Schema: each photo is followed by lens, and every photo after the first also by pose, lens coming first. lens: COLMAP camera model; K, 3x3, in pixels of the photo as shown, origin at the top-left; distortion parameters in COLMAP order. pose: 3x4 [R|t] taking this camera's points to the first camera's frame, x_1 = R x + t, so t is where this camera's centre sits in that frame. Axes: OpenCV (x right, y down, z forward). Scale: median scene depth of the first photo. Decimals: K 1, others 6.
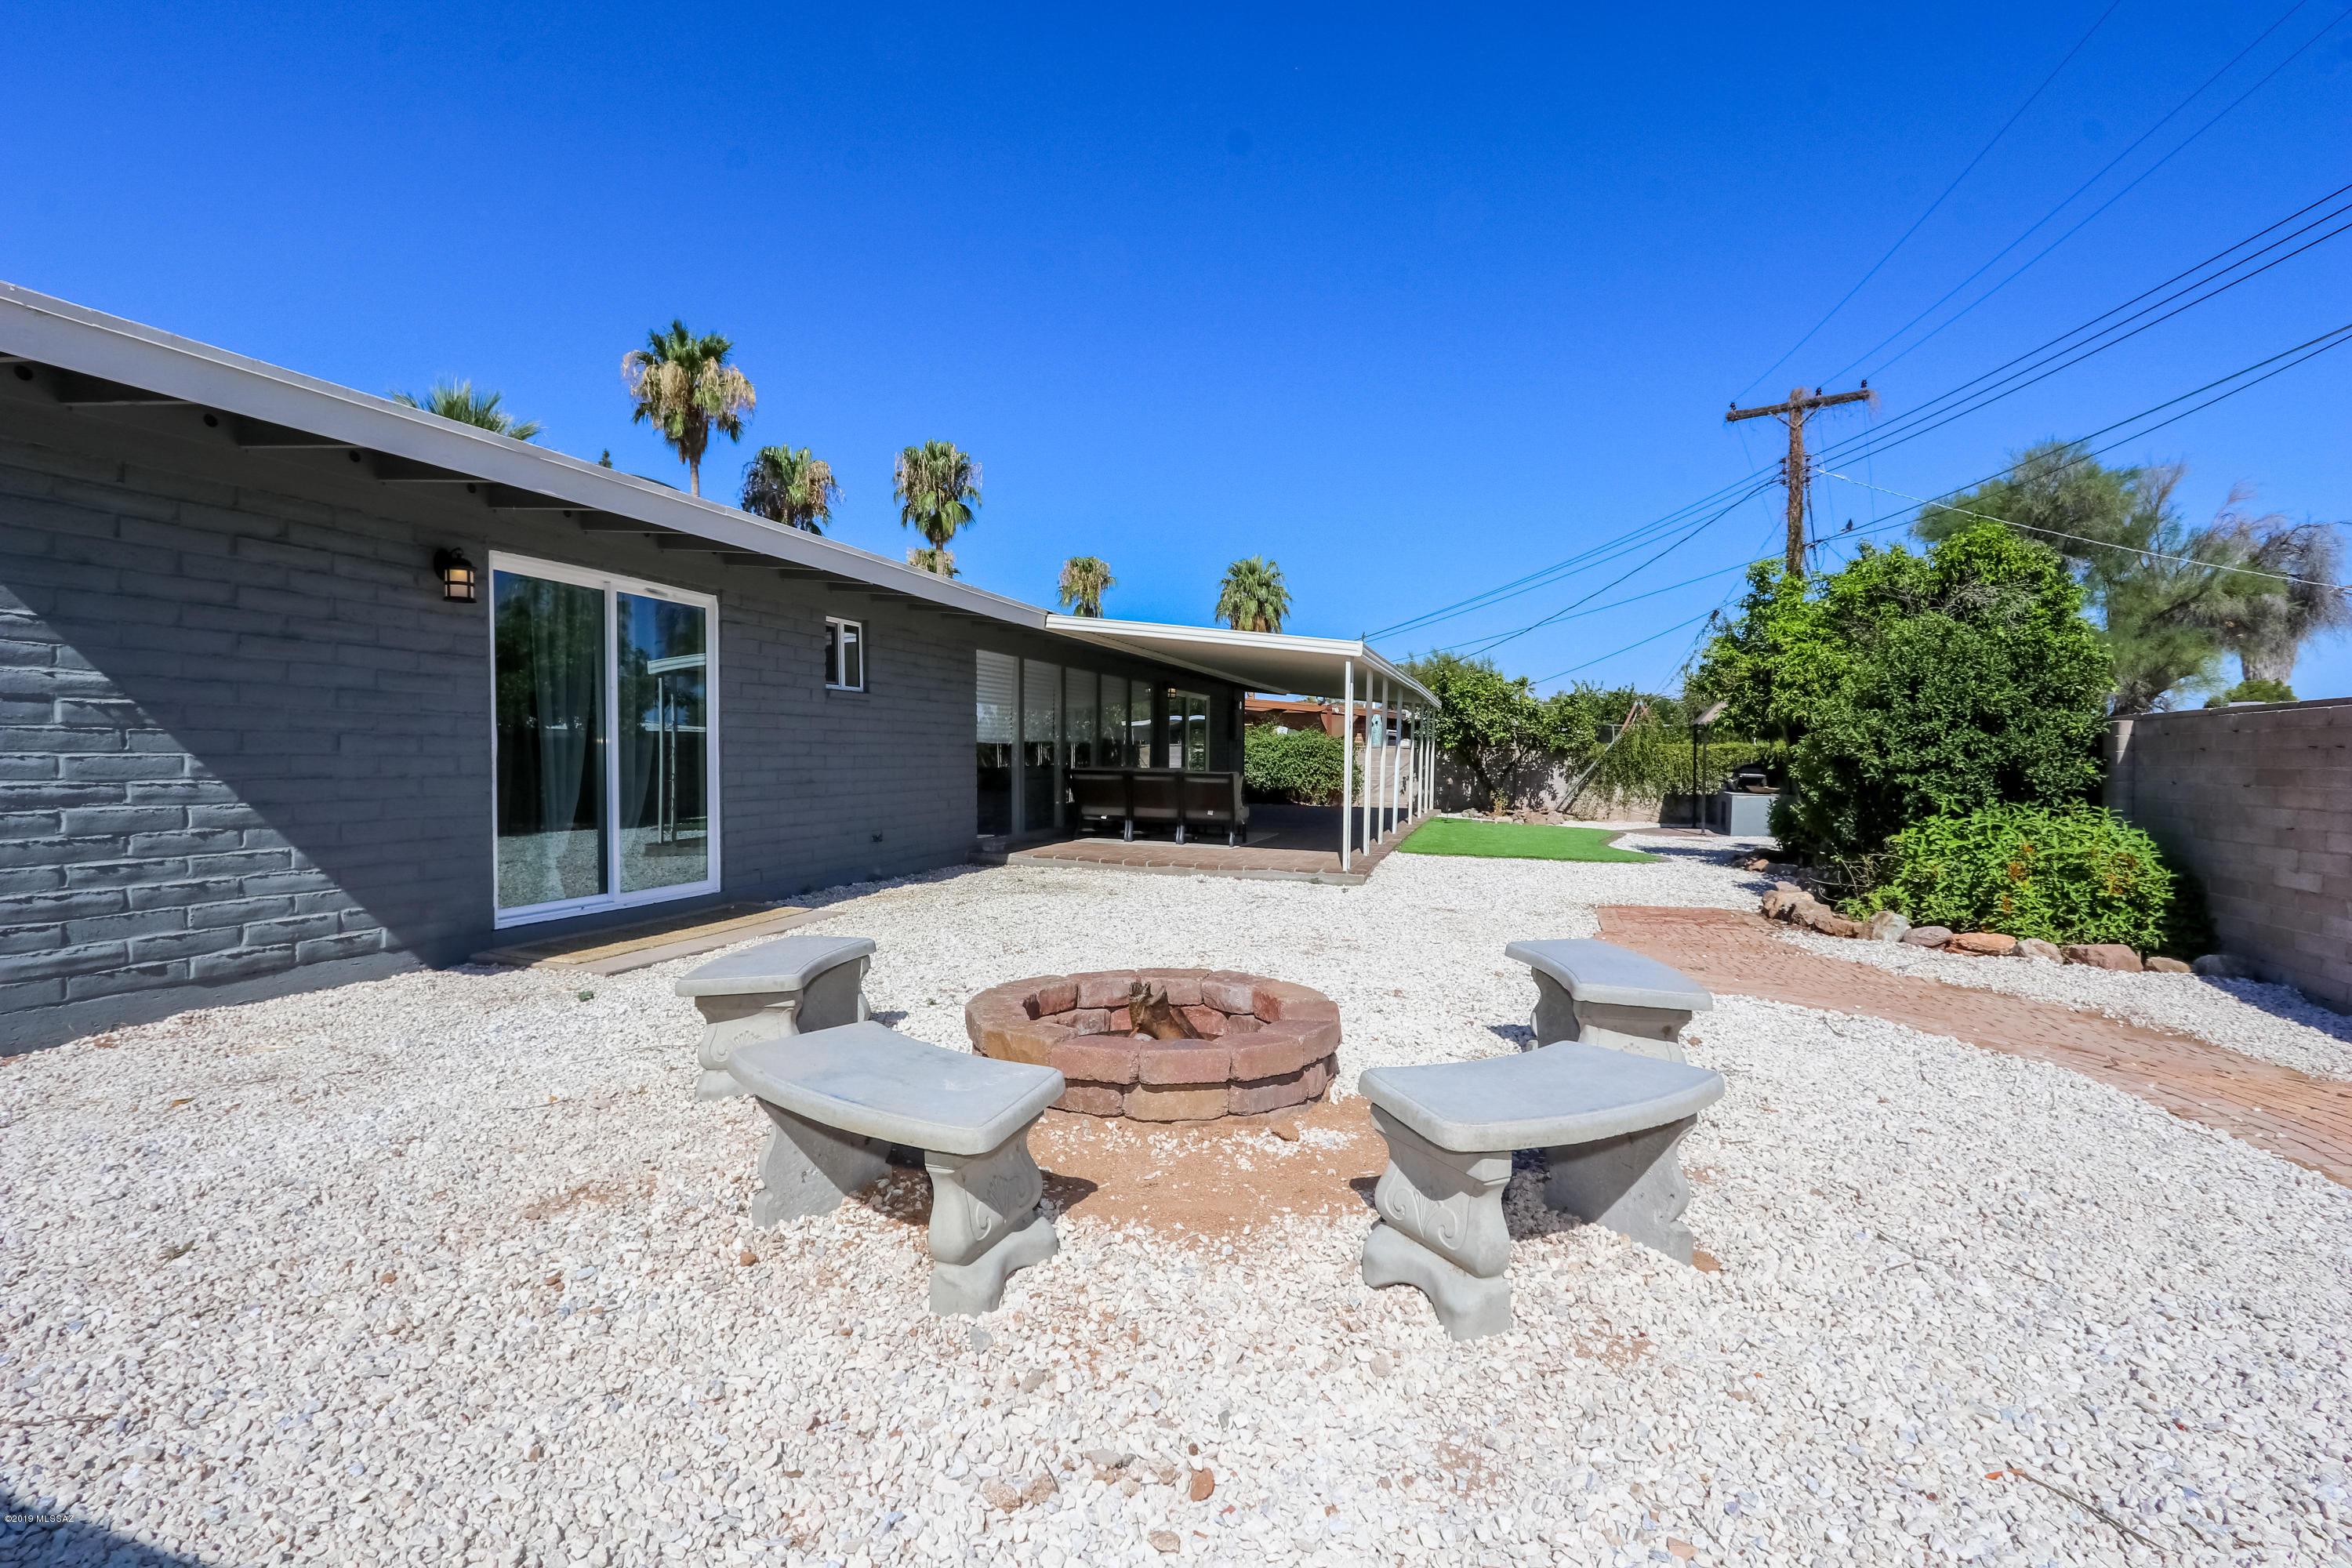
lens RADIAL K [[1073.6, 0, 1144.6], [0, 1073.6, 791.9], [0, 0, 1]] dist [-0.019207, 0.000075]
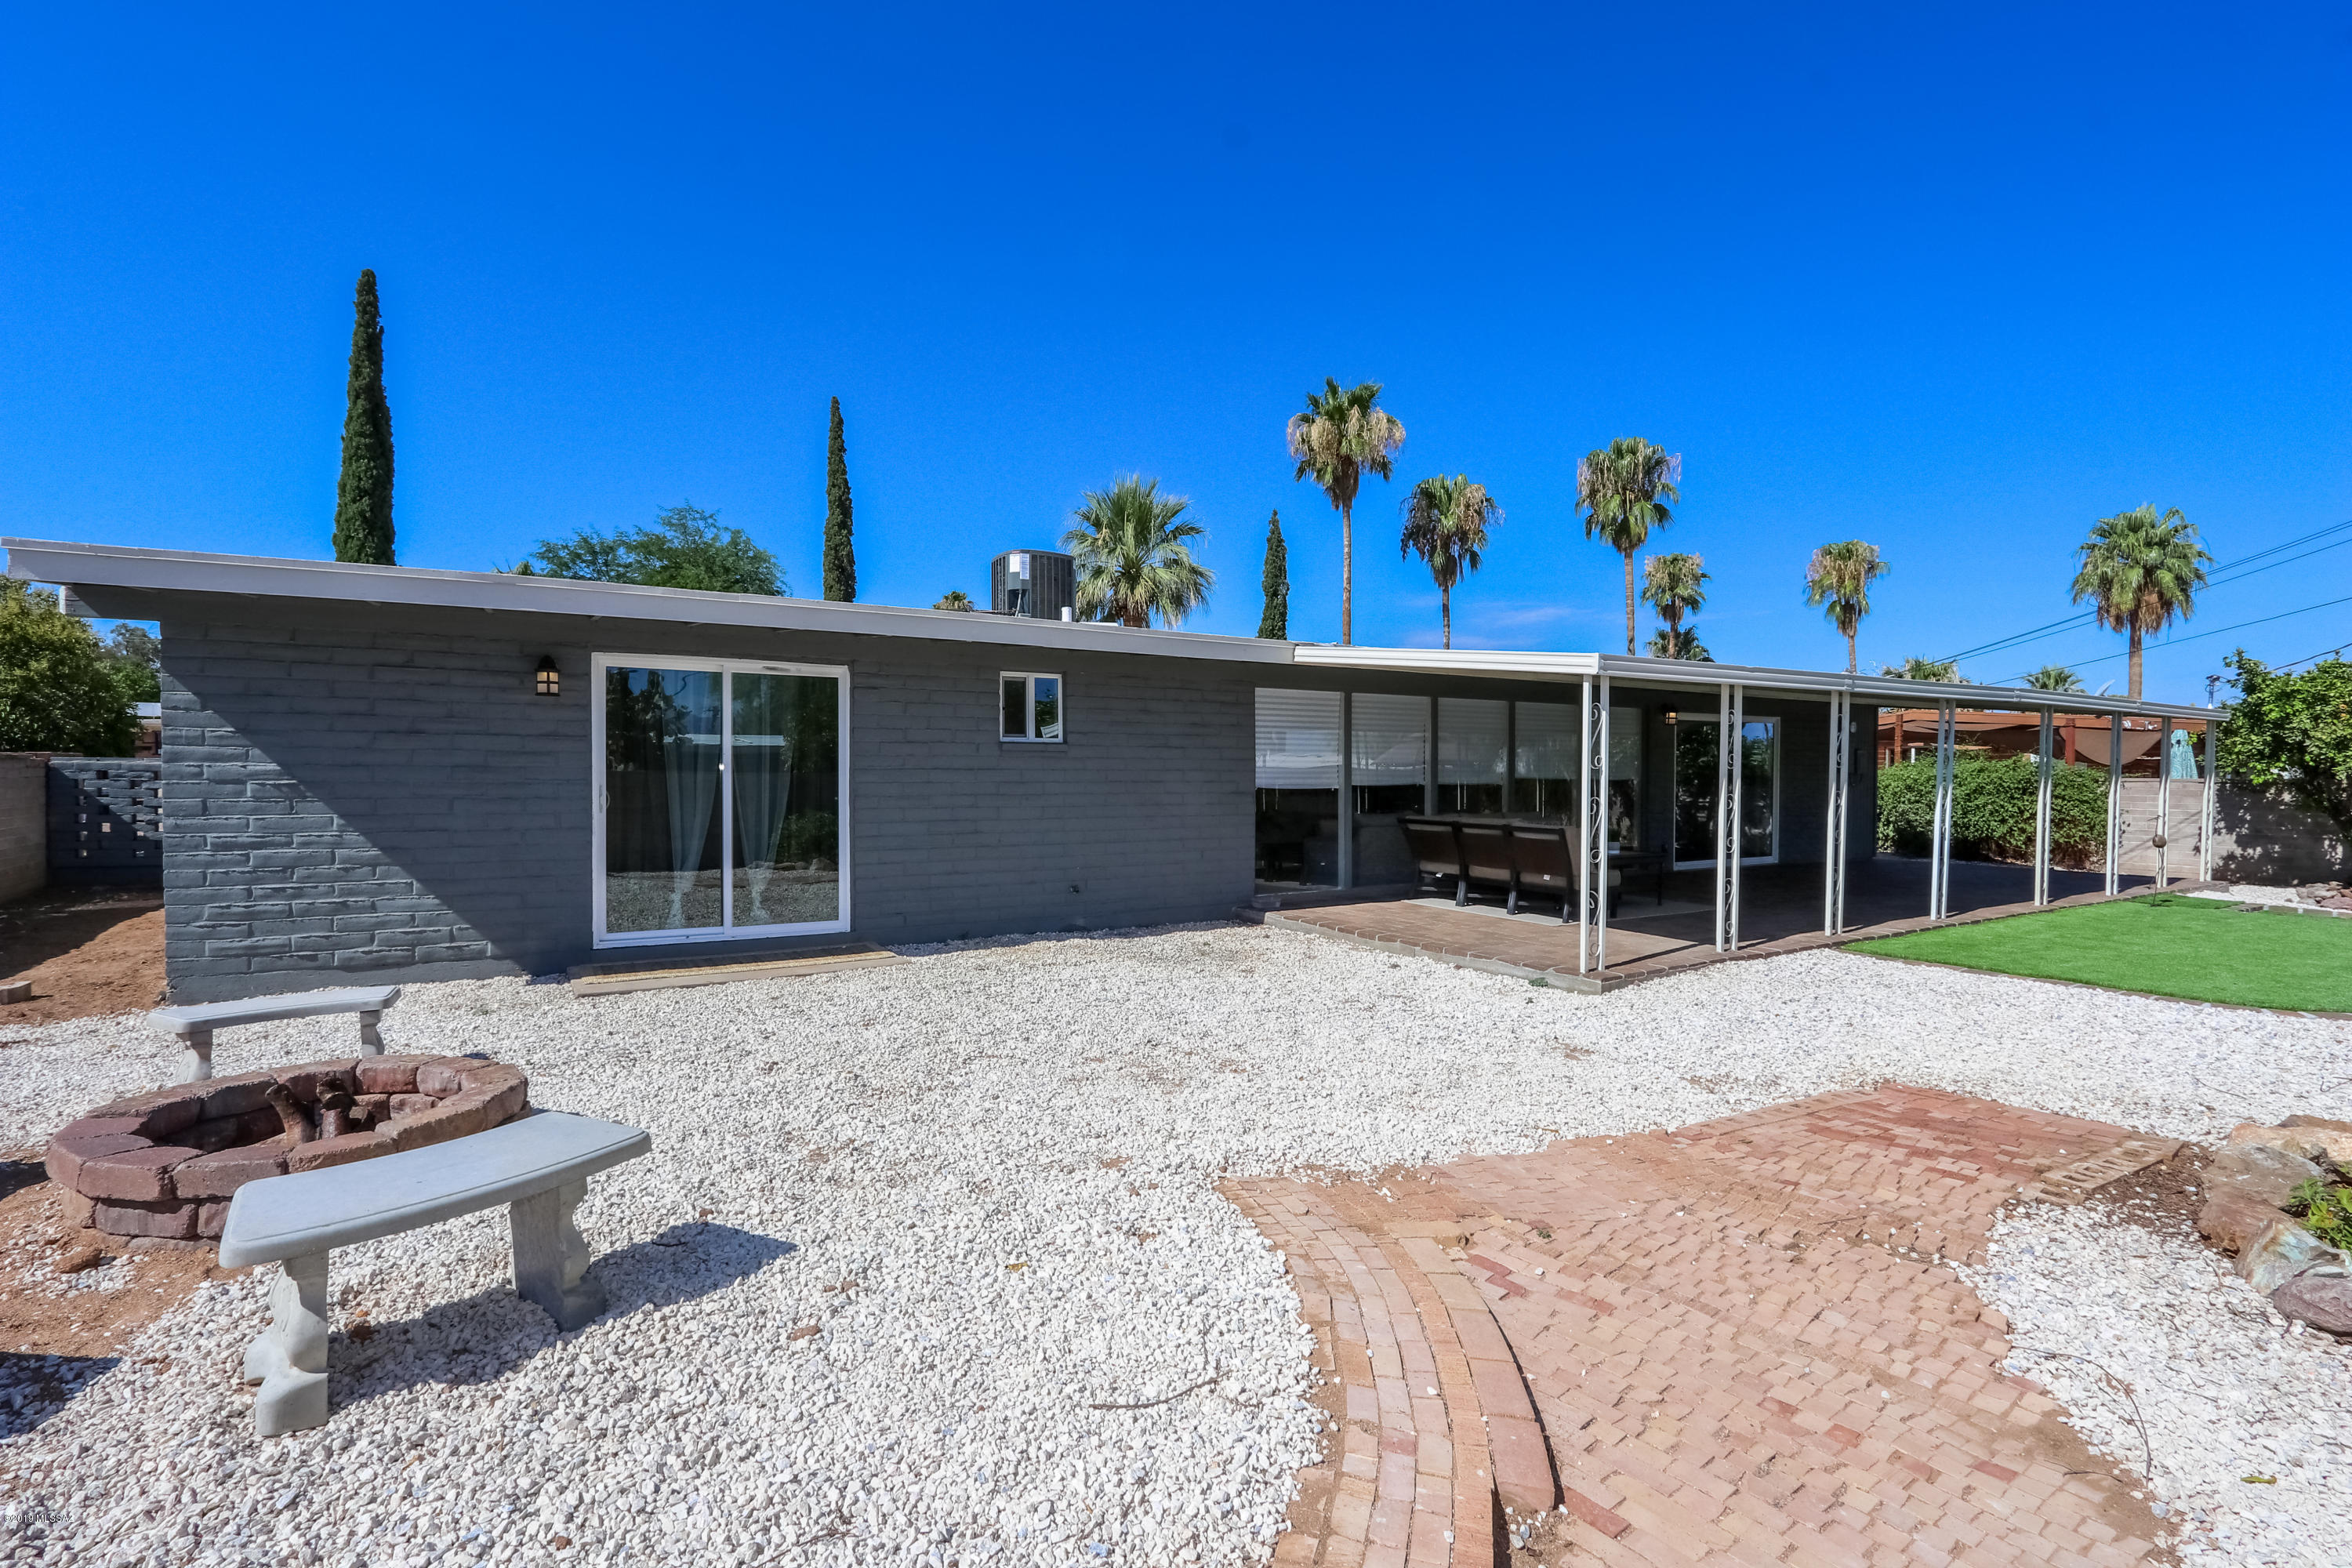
lens RADIAL K [[1086.9, 0, 1160.2], [0, 1086.9, 789.5], [0, 0, 1]] dist [-0.018545, 0.000832]
pose [[0.765393, 0.002629, -0.643558, 0.459384], [-0.019445, 0.999630, -0.019043, -0.031090], [0.643270, 0.027089, 0.765160, 0.275488]]
